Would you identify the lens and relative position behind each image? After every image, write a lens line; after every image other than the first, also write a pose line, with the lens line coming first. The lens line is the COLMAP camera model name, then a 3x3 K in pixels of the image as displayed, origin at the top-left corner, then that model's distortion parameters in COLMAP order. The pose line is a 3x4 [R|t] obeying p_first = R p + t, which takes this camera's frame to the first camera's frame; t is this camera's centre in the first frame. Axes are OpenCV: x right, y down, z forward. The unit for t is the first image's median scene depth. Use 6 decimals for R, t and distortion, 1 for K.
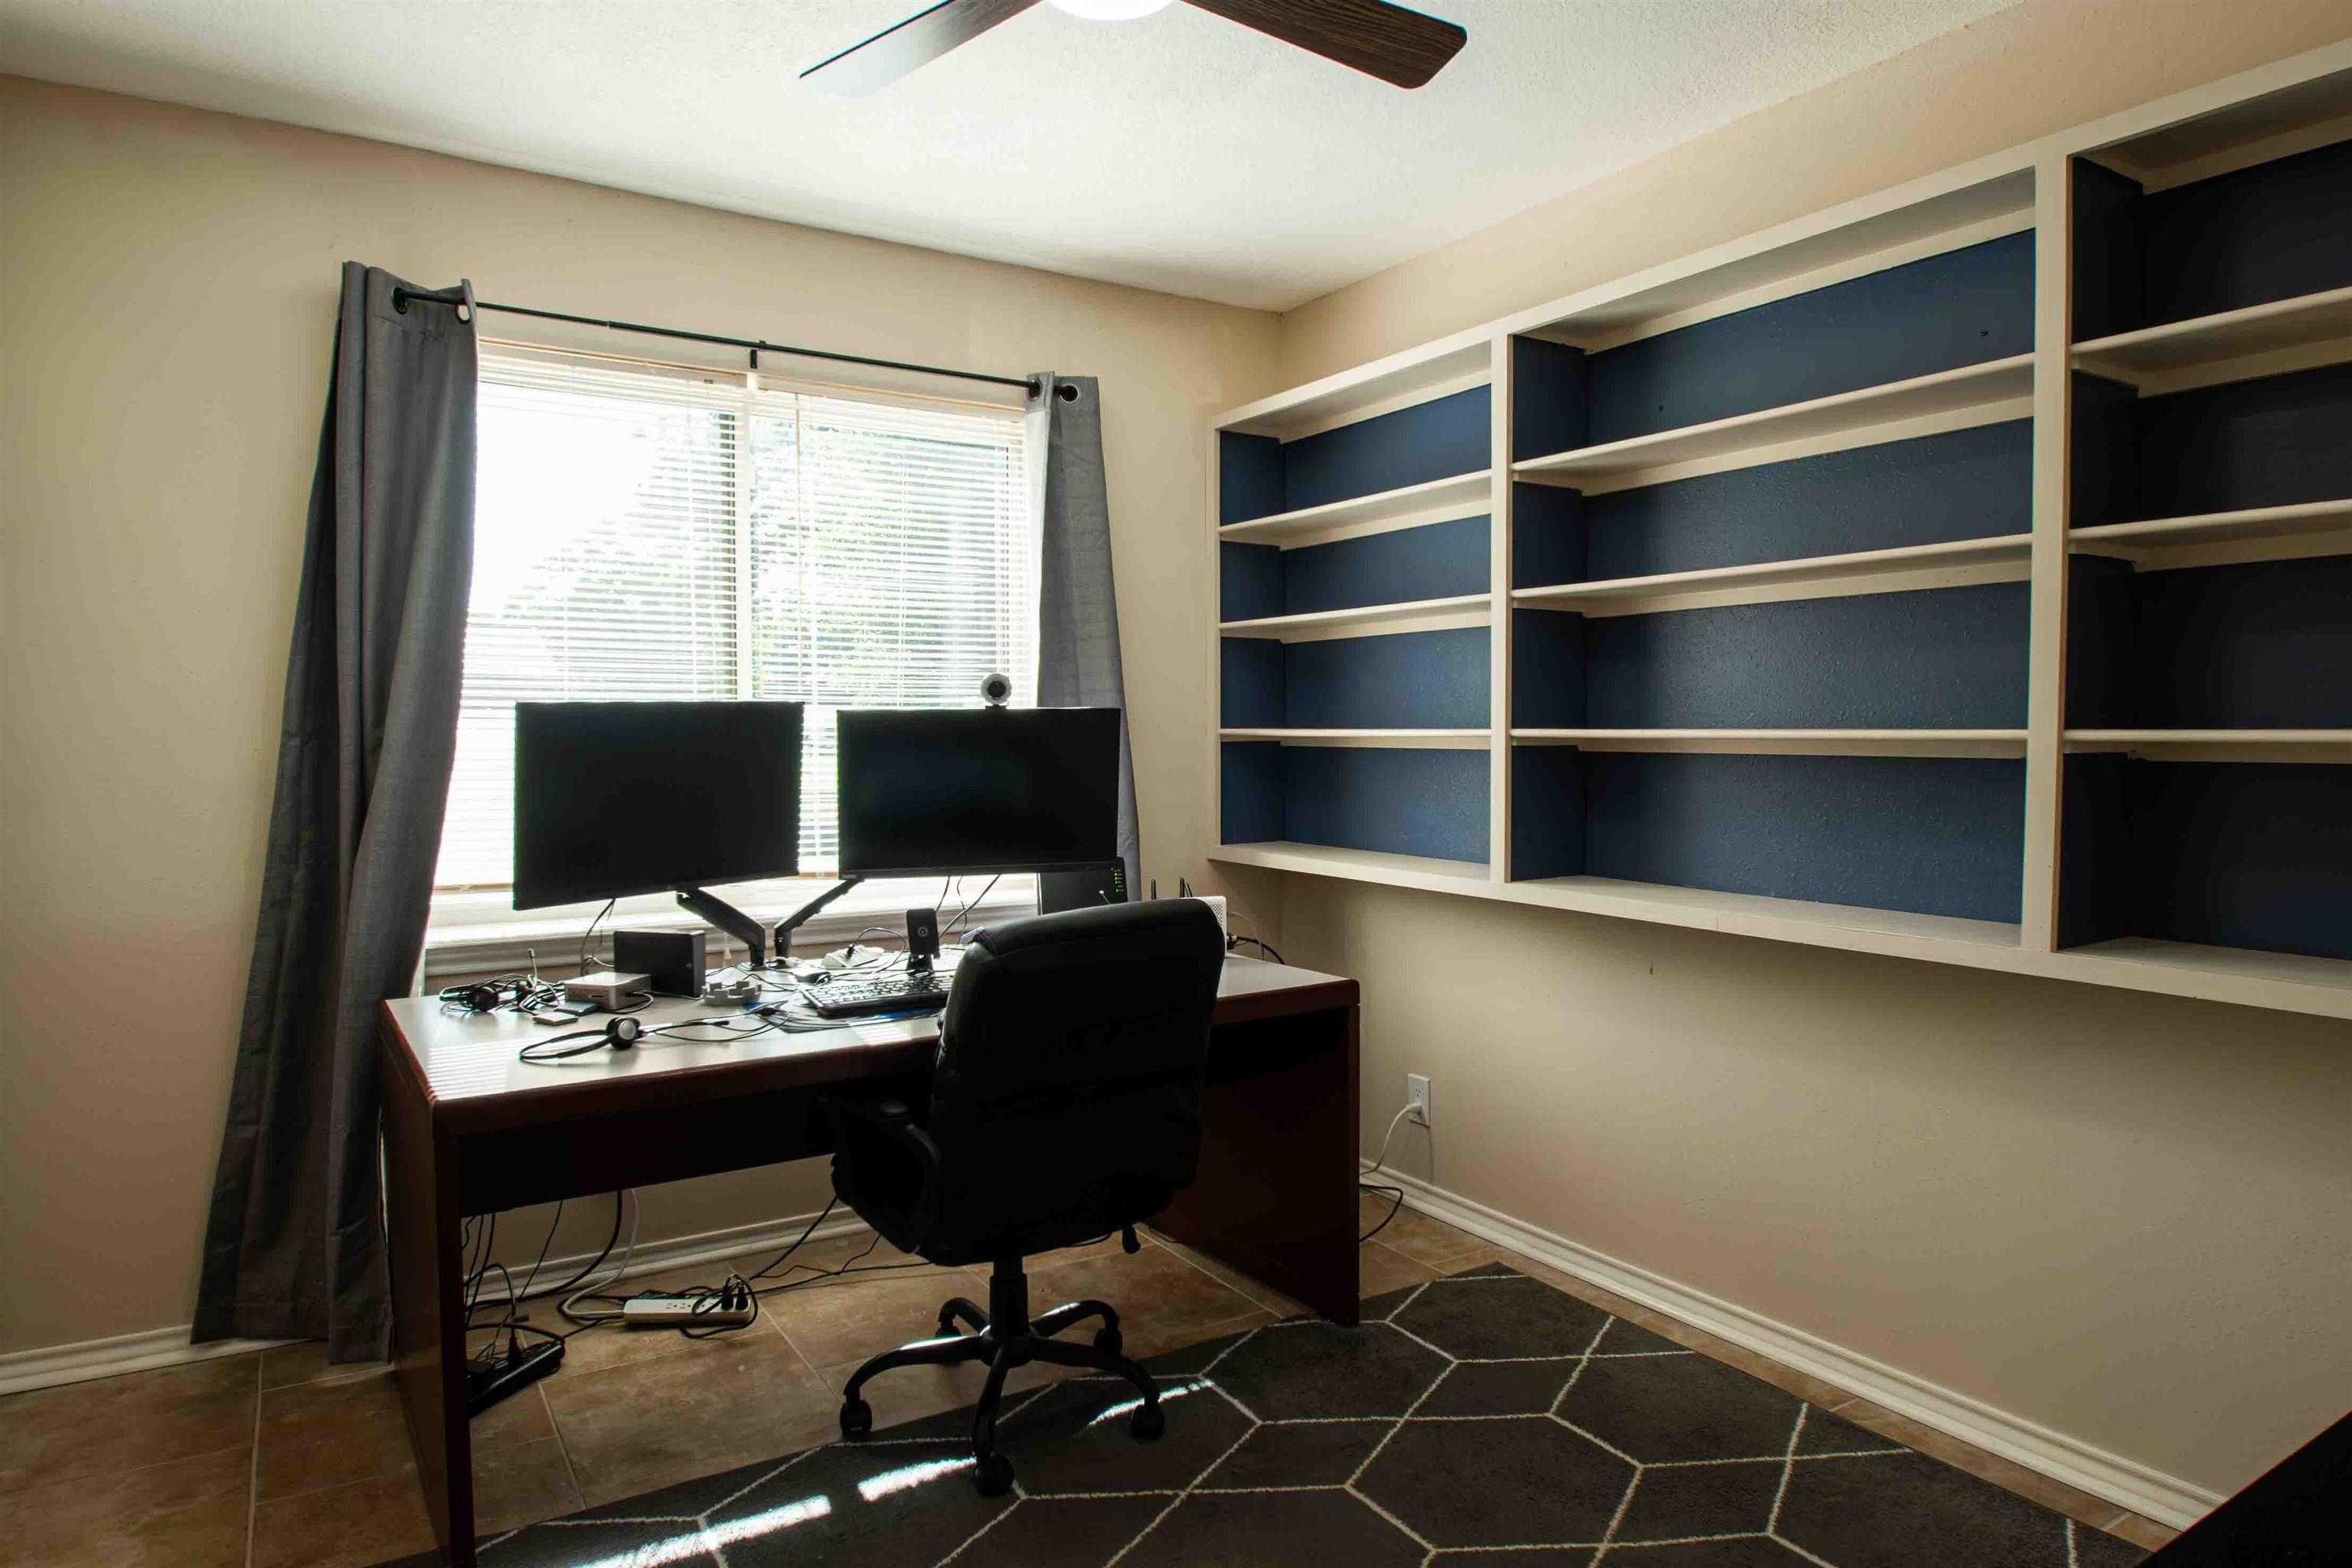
lens RADIAL K [[1420.0, 0, 1177.3], [0, 1420.0, 787.3], [0, 0, 1]] dist [-0.016781, 0.000338]
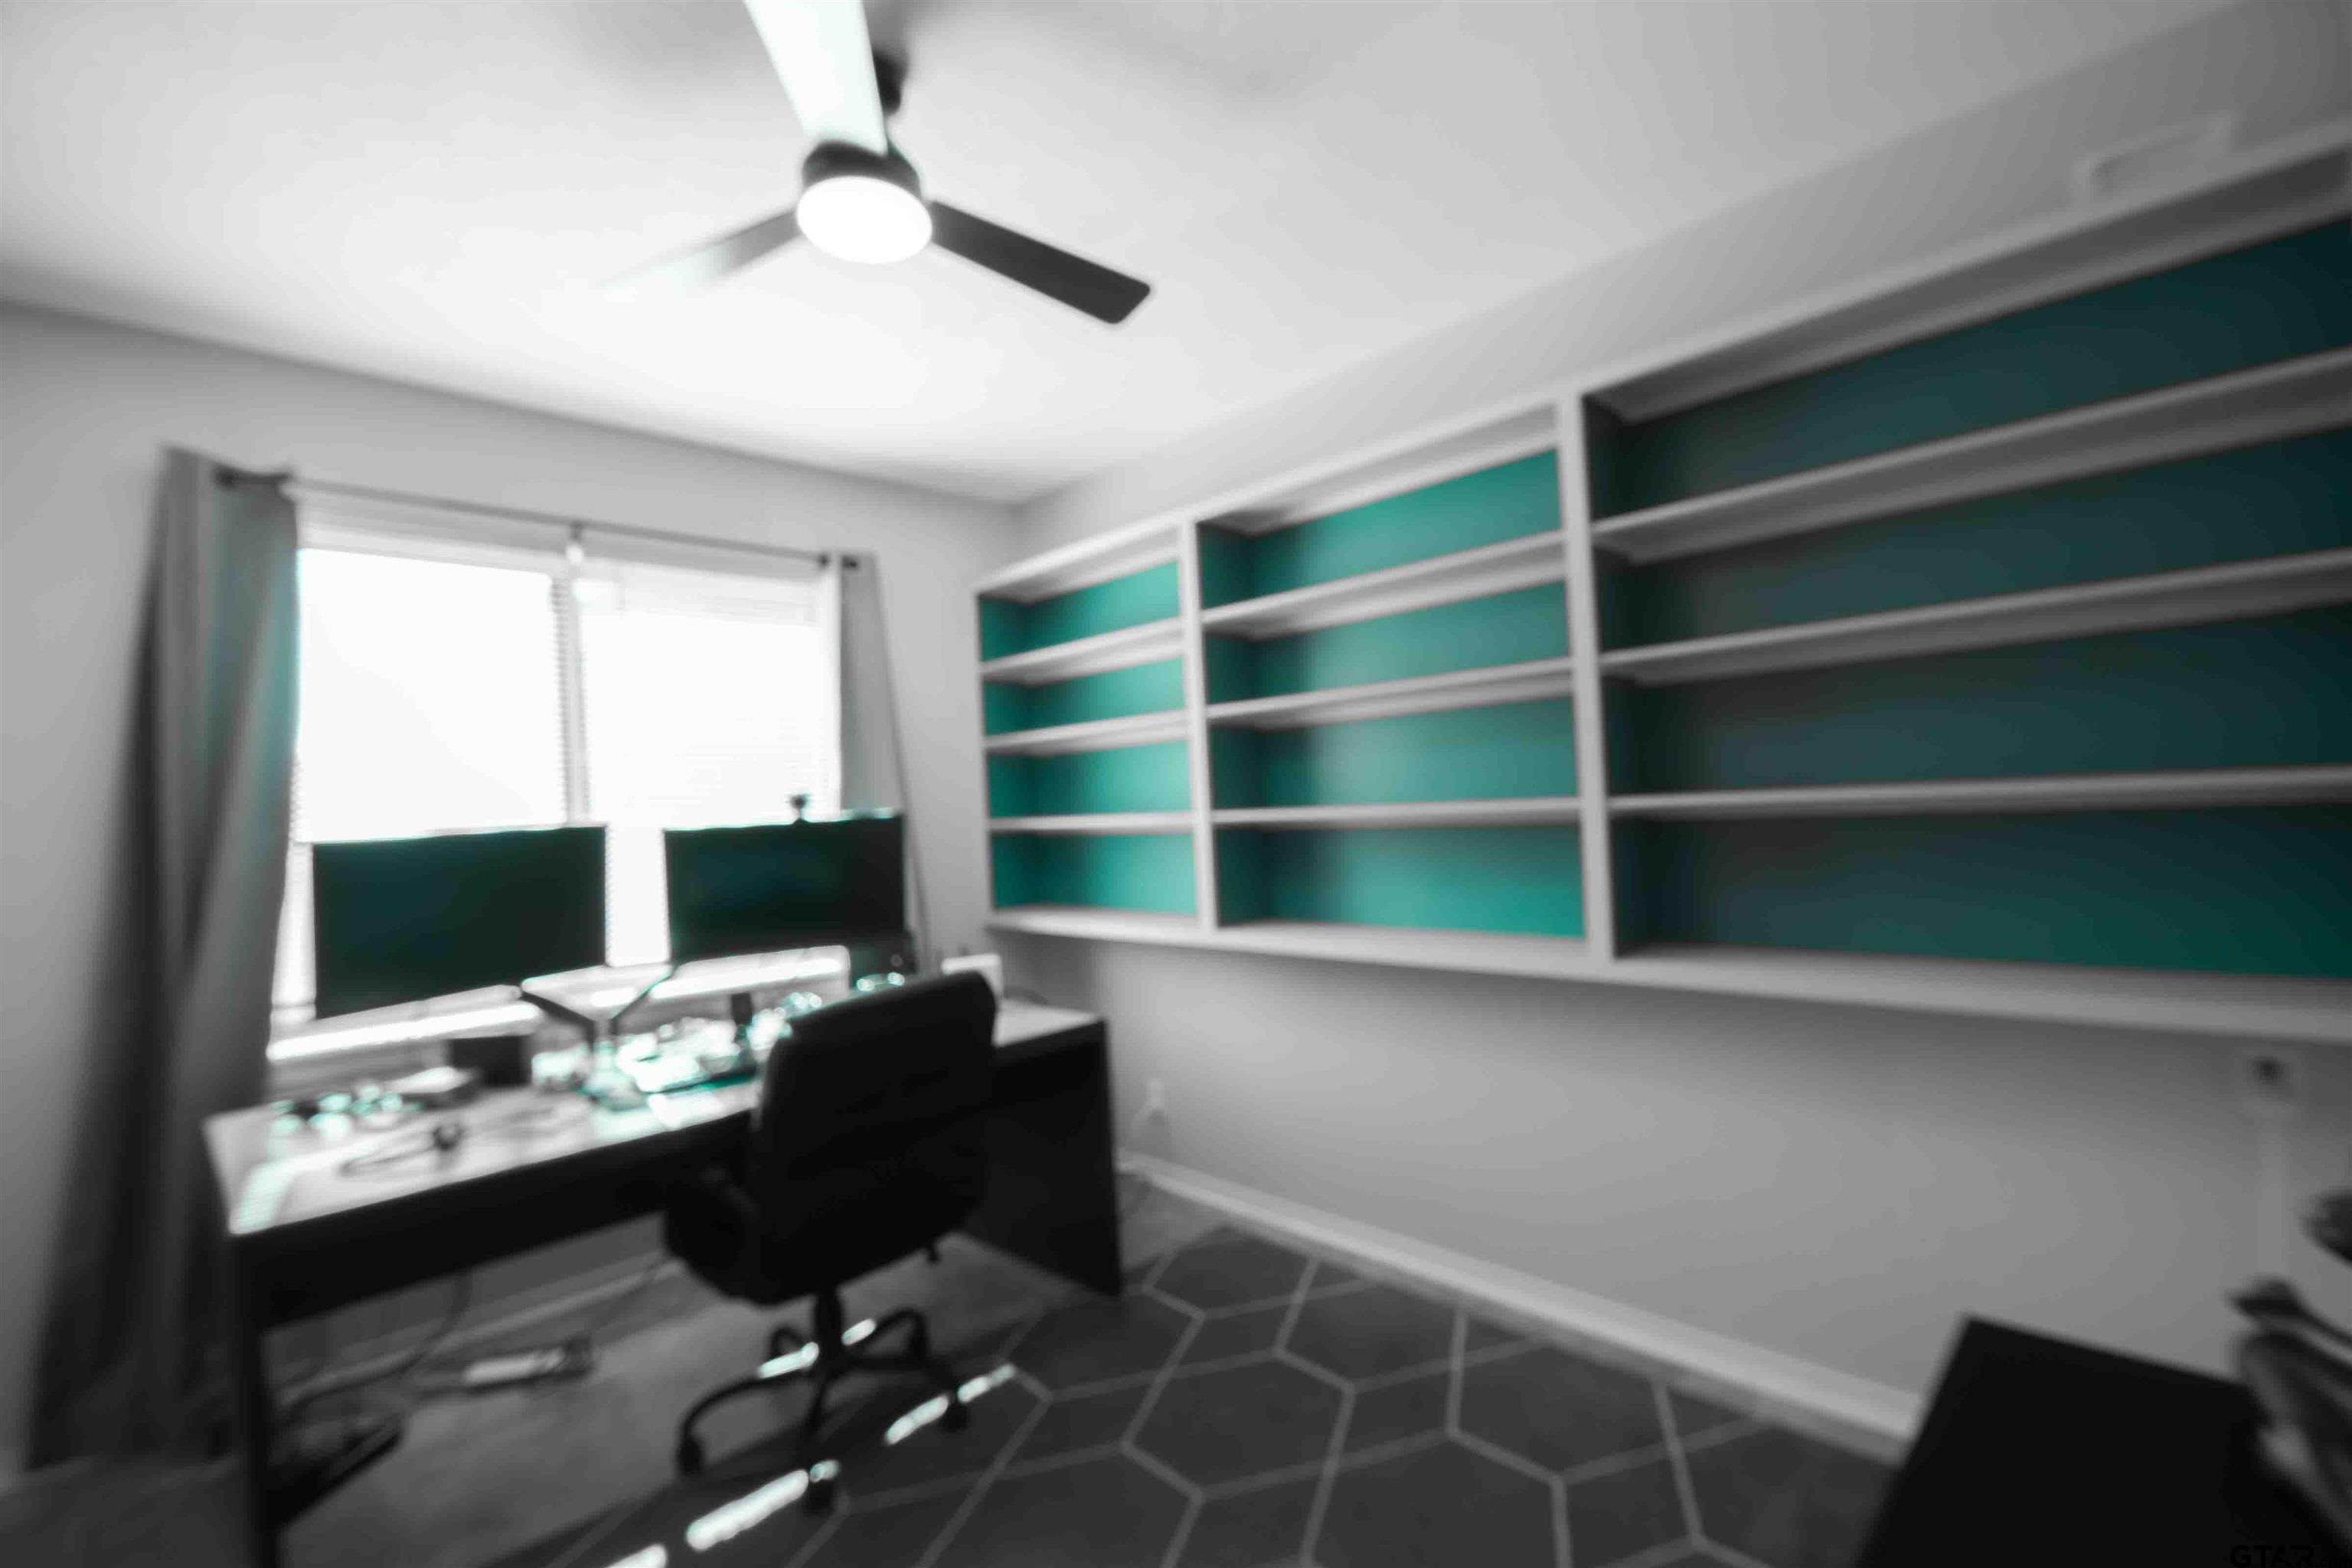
lens RADIAL K [[1042.4, 0, 1175.1], [0, 1042.4, 790.3], [0, 0, 1]] dist [0.002096, -0.007193]
pose [[0.976324, -0.044122, 0.211767, -0.002344], [0.057265, 0.996768, -0.056334, -0.011391], [-0.208597, 0.067127, 0.975695, 0.064376]]
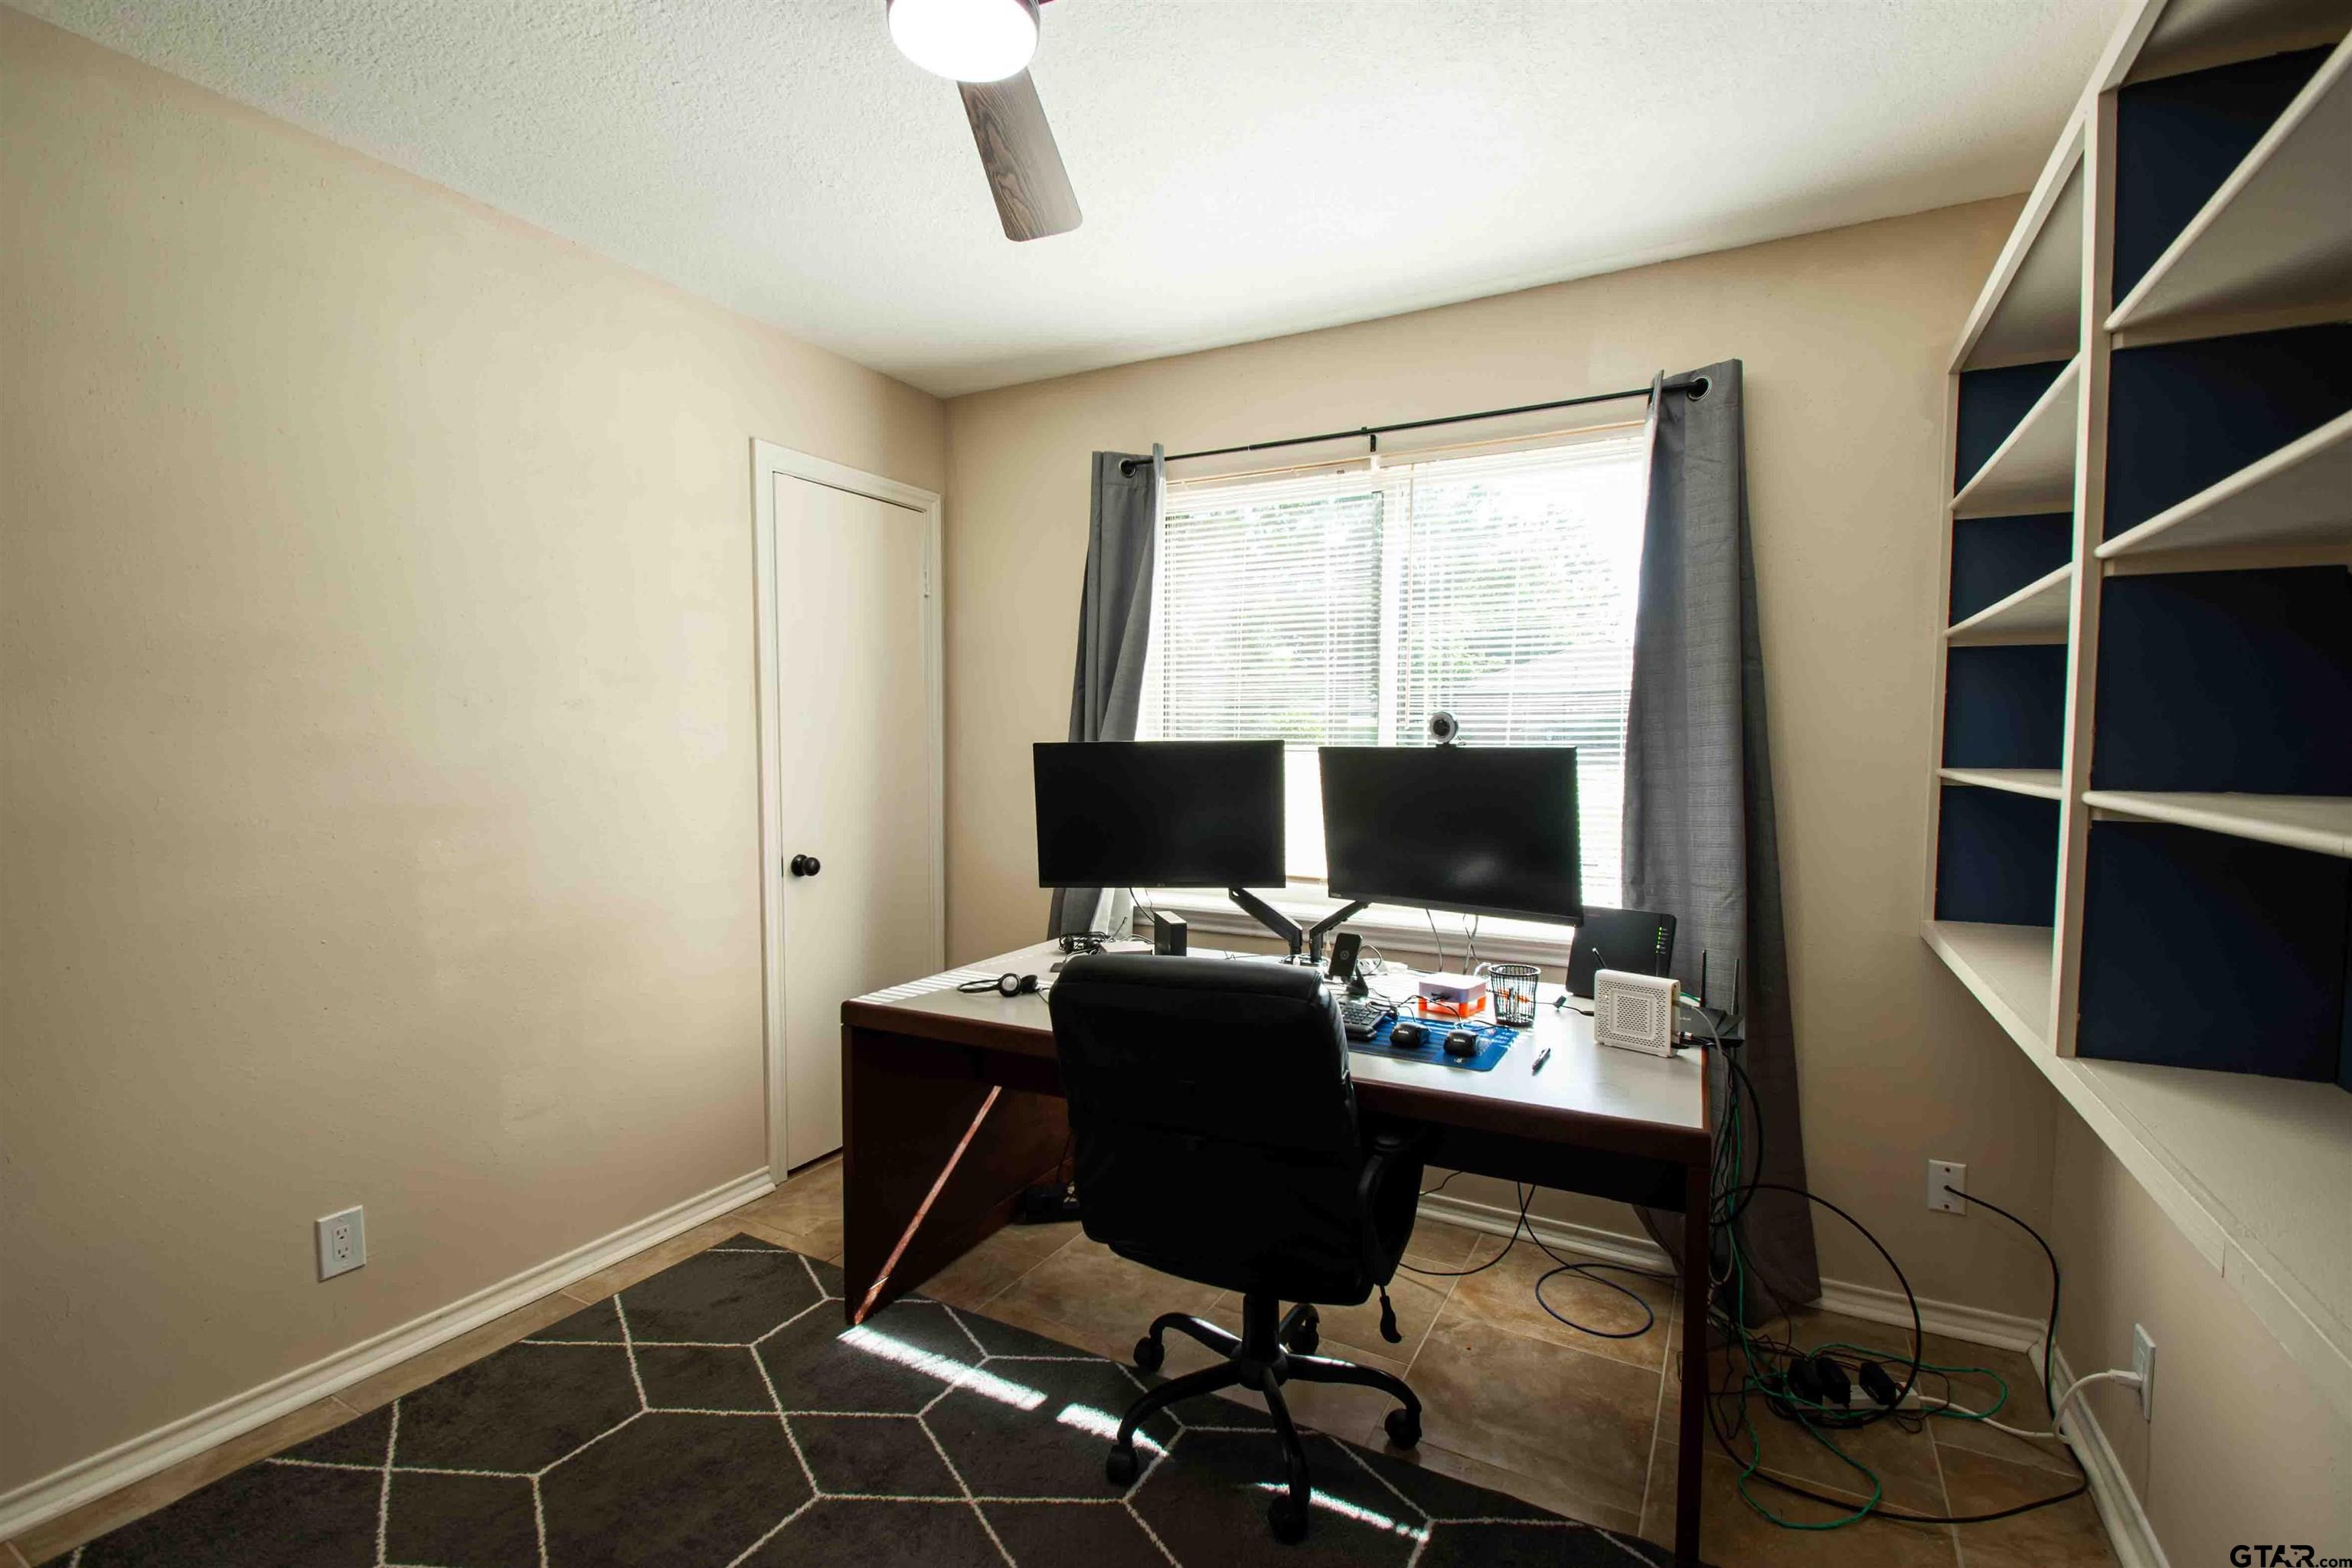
lens RADIAL K [[1042.4, 0, 1175.1], [0, 1042.4, 790.3], [0, 0, 1]] dist [0.002096, -0.007193]
pose [[0.485889, 0.048221, -0.872689, 0.463237], [-0.039178, 0.998675, 0.033370, -0.046244], [0.873142, 0.017976, 0.487135, 0.530756]]
